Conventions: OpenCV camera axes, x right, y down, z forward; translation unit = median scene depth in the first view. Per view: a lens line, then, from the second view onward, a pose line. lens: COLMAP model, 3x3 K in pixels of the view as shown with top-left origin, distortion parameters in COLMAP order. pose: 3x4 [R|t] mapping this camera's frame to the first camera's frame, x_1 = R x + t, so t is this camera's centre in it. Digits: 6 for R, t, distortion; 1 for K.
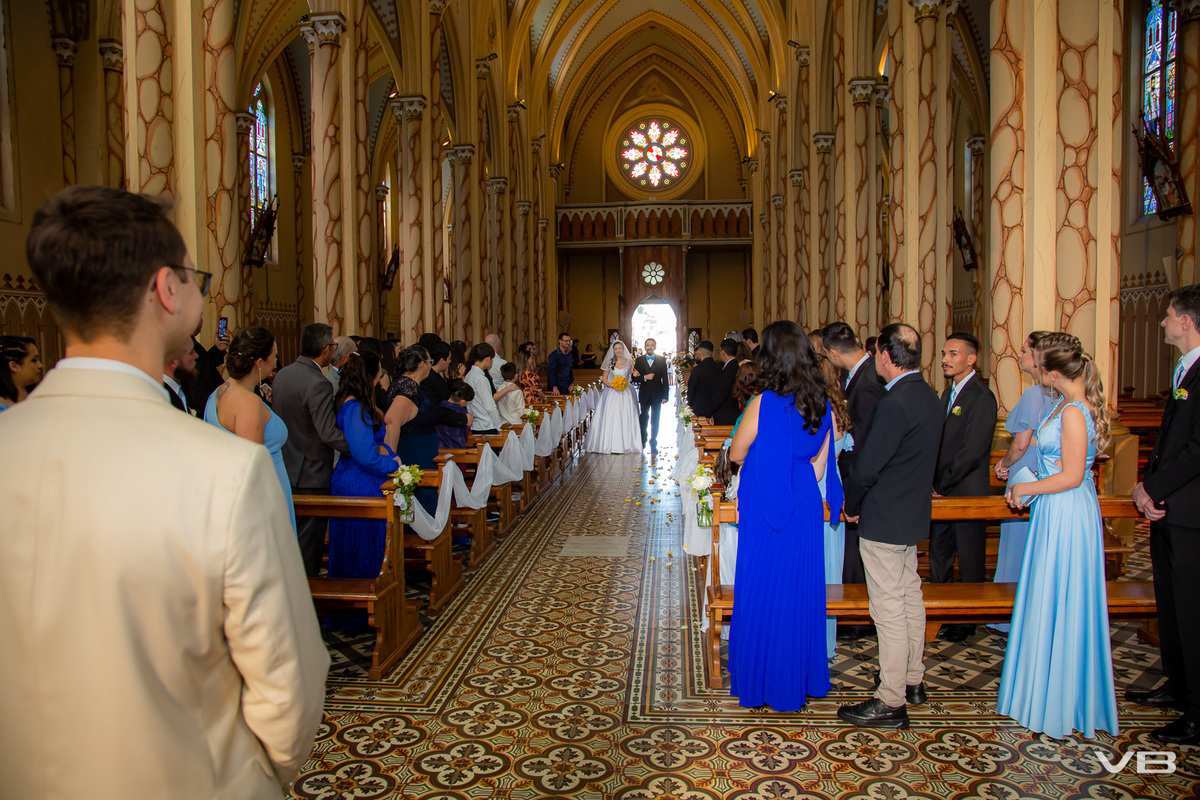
lens RADIAL K [[810.2, 0, 610.1], [0, 810.2, 407.7], [0, 0, 1]] dist [-0.110616, 0.054930]
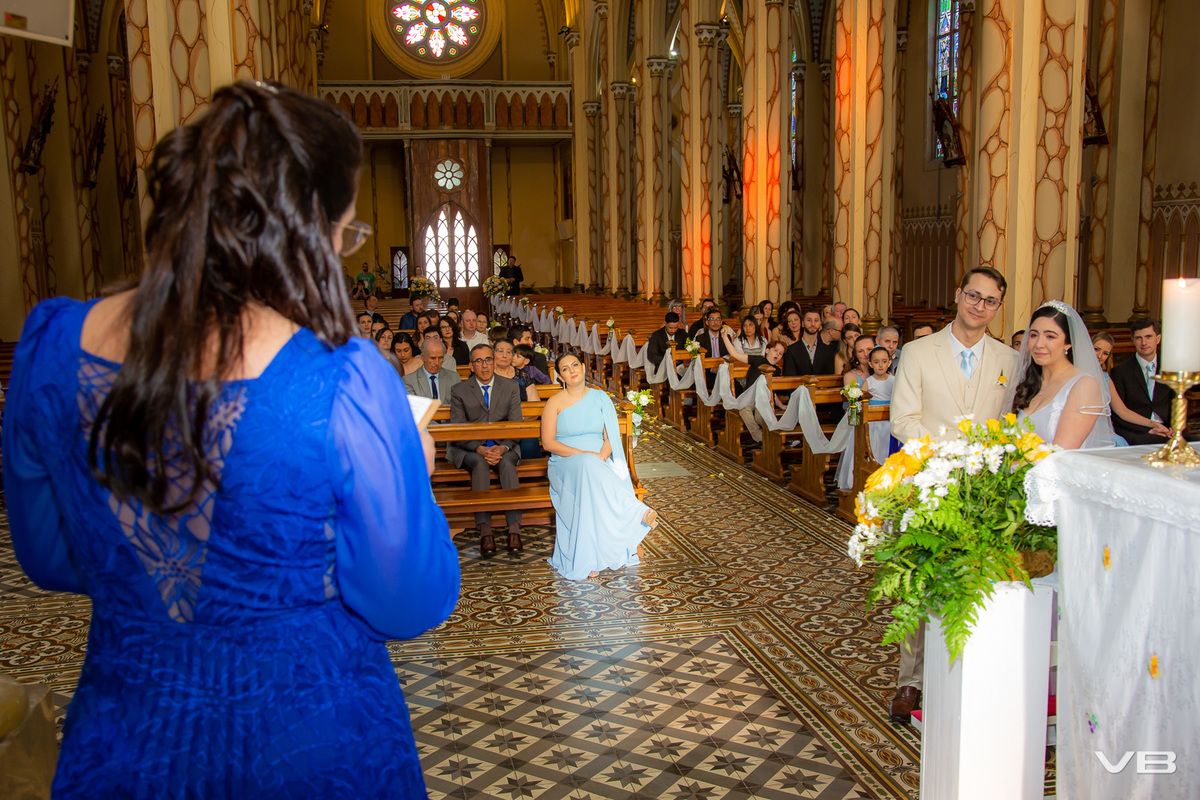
lens RADIAL K [[1086.5, 0, 624.9], [0, 1086.5, 427.7], [0, 0, 1]] dist [-0.023063, 0.019672]
pose [[0.959703, -0.051501, 0.276257, -0.211559], [0.030426, 0.996327, 0.080040, -0.002032], [-0.279364, -0.068409, 0.957745, -0.178381]]
